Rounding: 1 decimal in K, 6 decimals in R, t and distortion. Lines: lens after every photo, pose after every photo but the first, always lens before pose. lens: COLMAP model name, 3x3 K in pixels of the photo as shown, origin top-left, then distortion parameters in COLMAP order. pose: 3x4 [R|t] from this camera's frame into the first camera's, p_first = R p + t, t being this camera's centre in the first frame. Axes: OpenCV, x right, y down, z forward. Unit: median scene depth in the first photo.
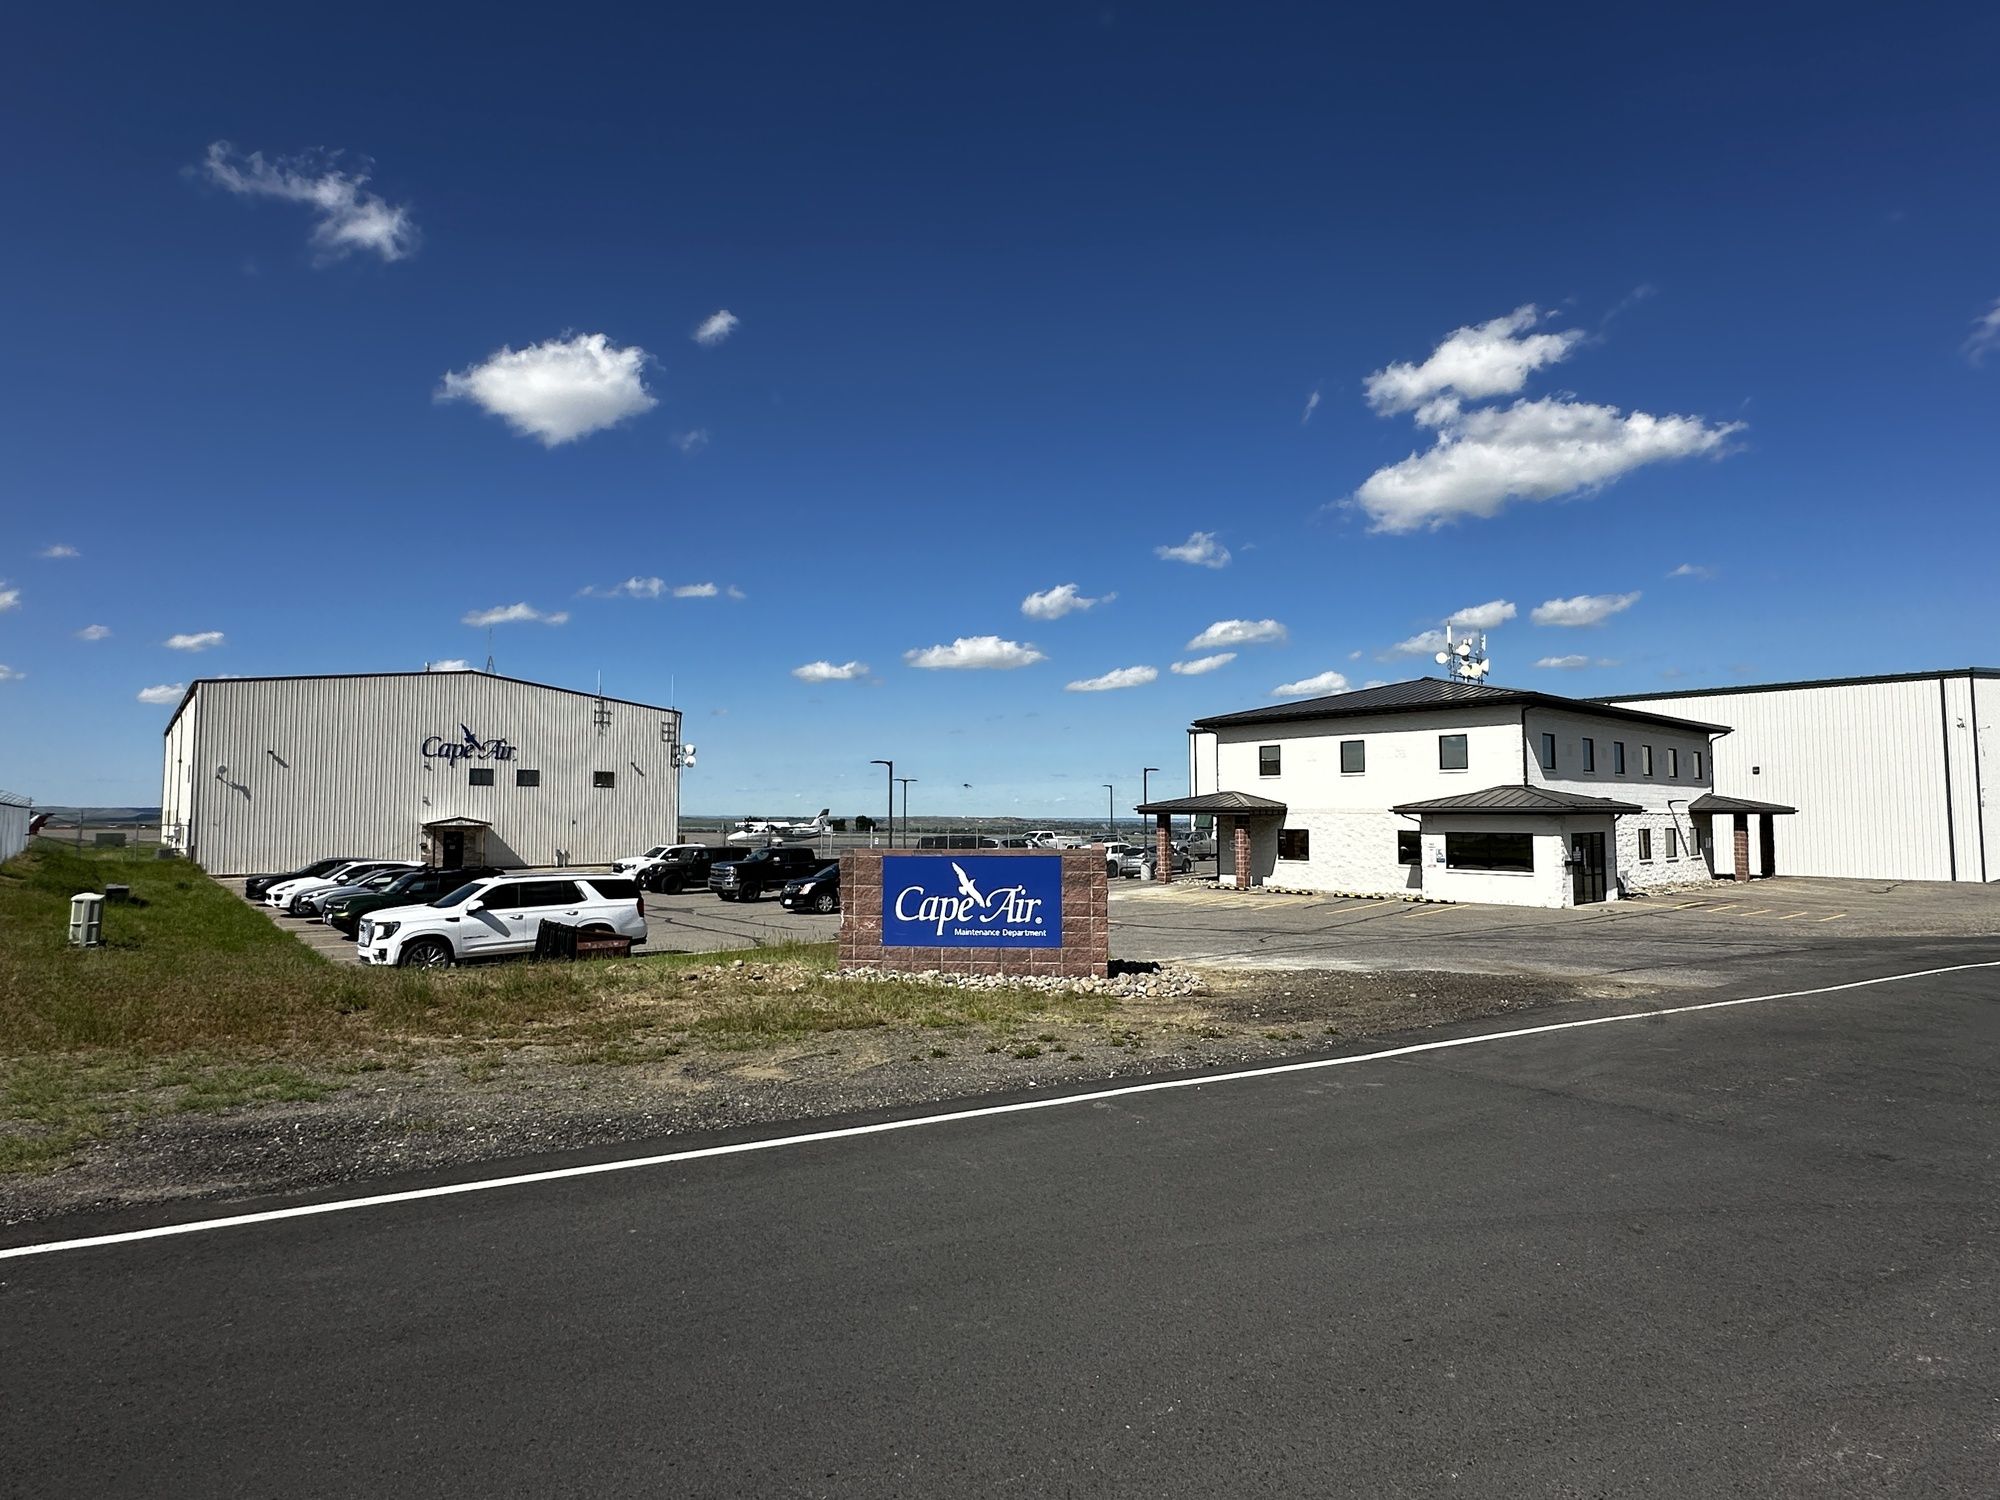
lens RADIAL K [[1047.1, 0, 1001.5], [0, 1047.1, 755.2], [0, 0, 1]] dist [-0.001035, 0.001524]
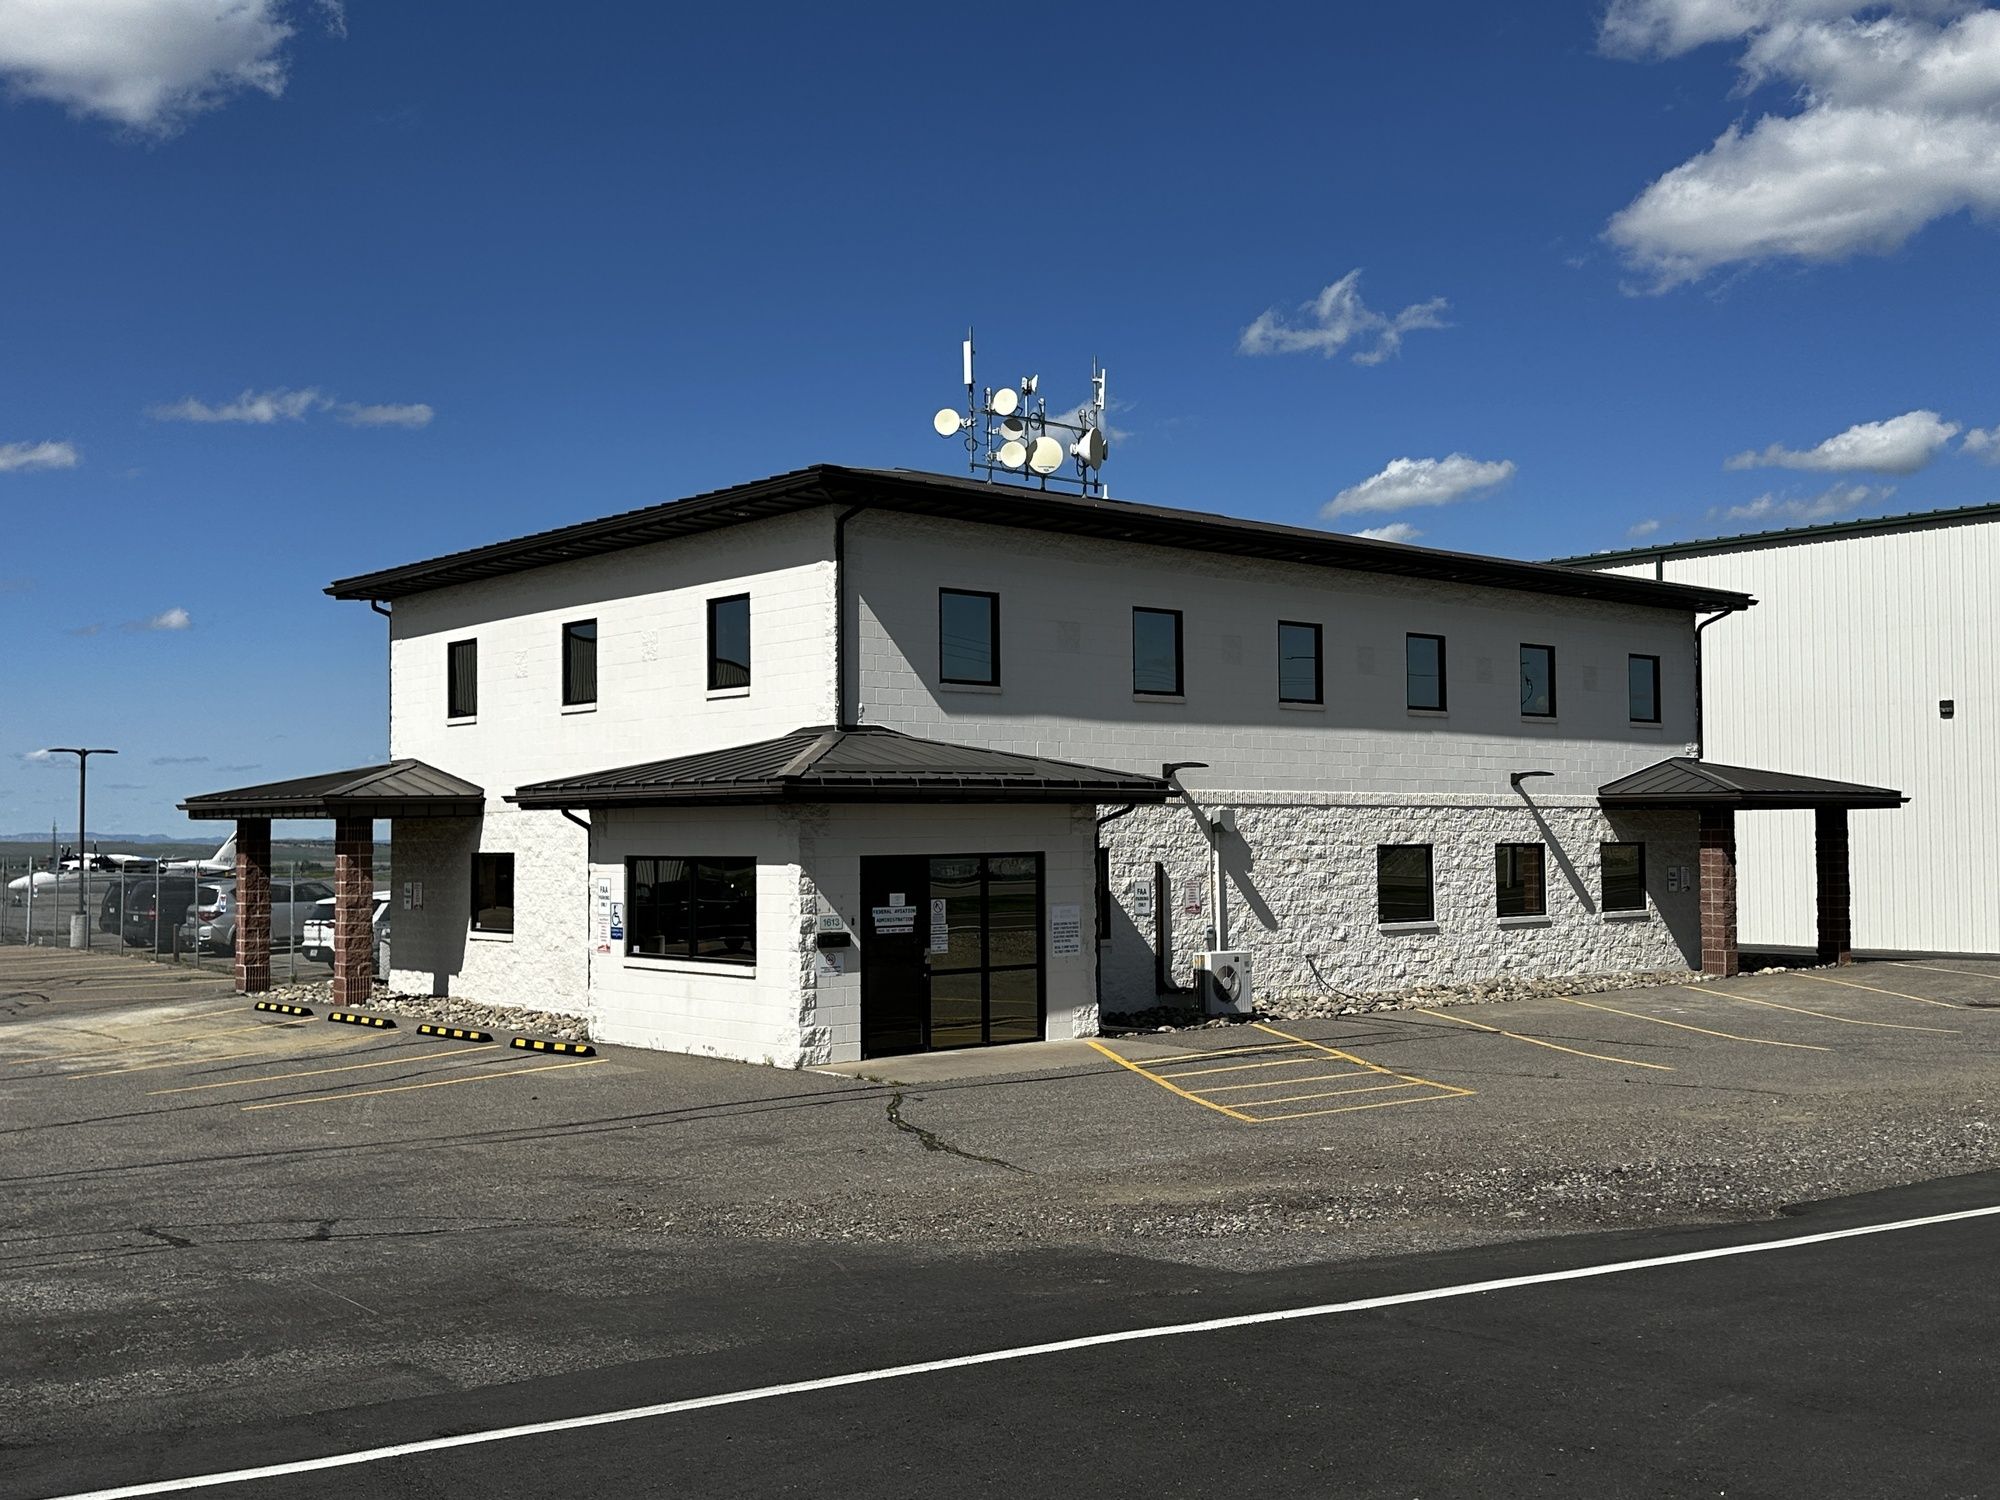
lens RADIAL K [[1935.0, 0, 1004.6], [0, 1935.0, 729.2], [0, 0, 1]] dist [0.118052, 0.000000]
pose [[0.999971, -0.007353, 0.002191, 0.409232], [0.007345, 0.999968, 0.003306, 0.020941], [-0.002215, -0.003290, 0.999992, 0.239372]]
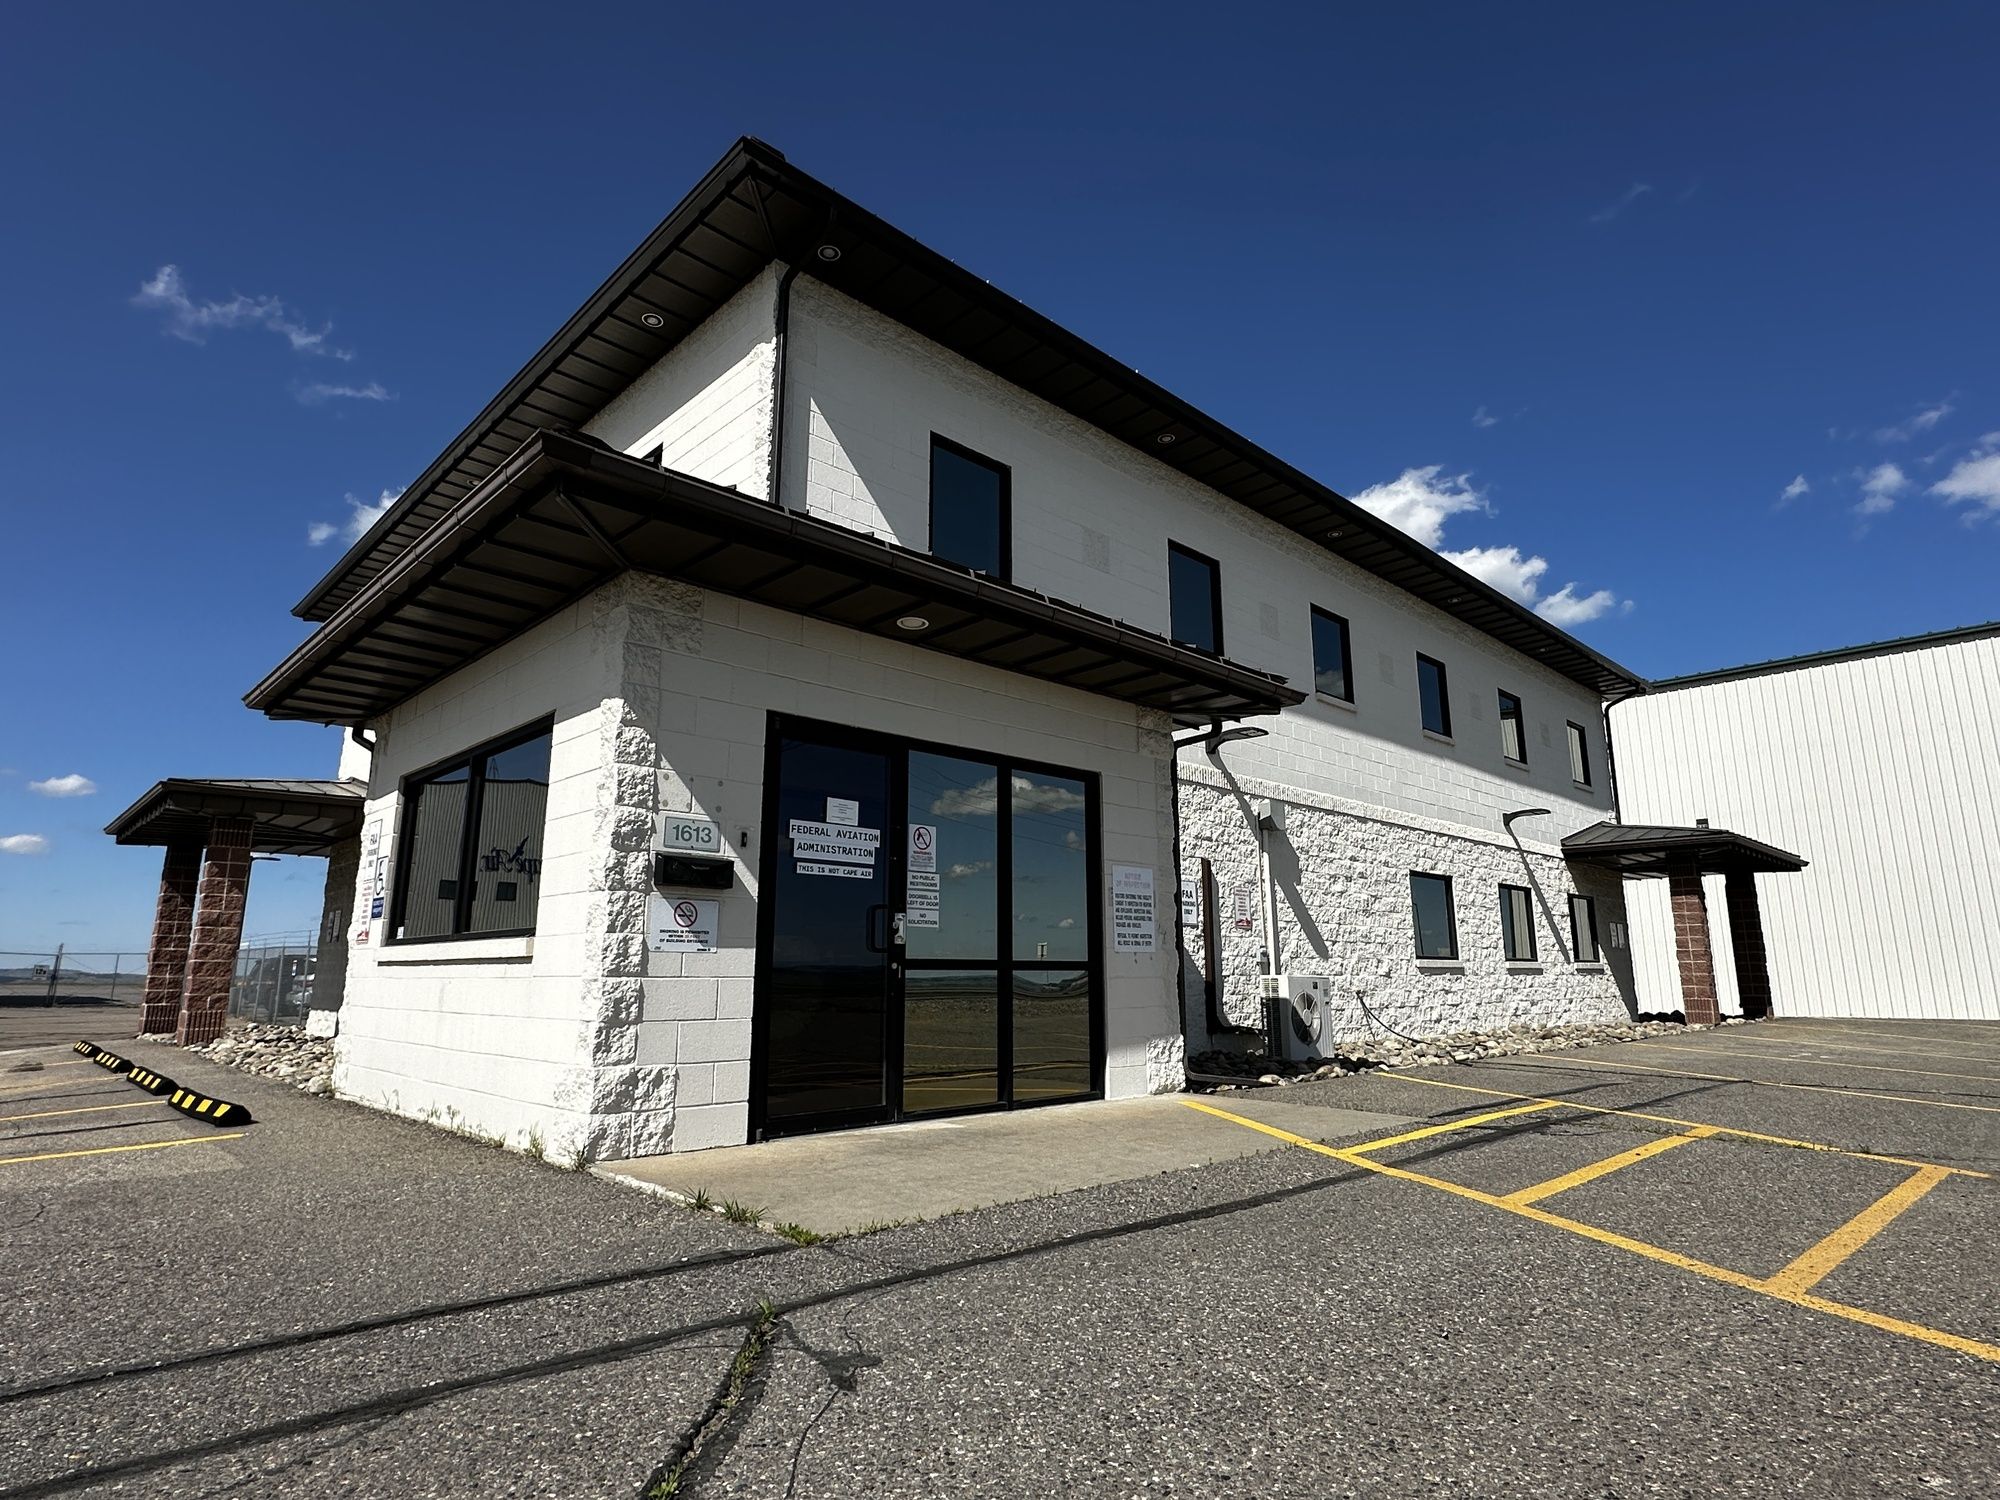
lens RADIAL K [[1047.1, 0, 997.7], [0, 1047.1, 754.2], [0, 0, 1]] dist [-0.001035, 0.001524]
pose [[0.998851, 0.009948, 0.046878, 0.397135], [-0.002750, 0.988504, -0.151173, 0.074840], [-0.047843, 0.150870, 0.987395, 0.572386]]
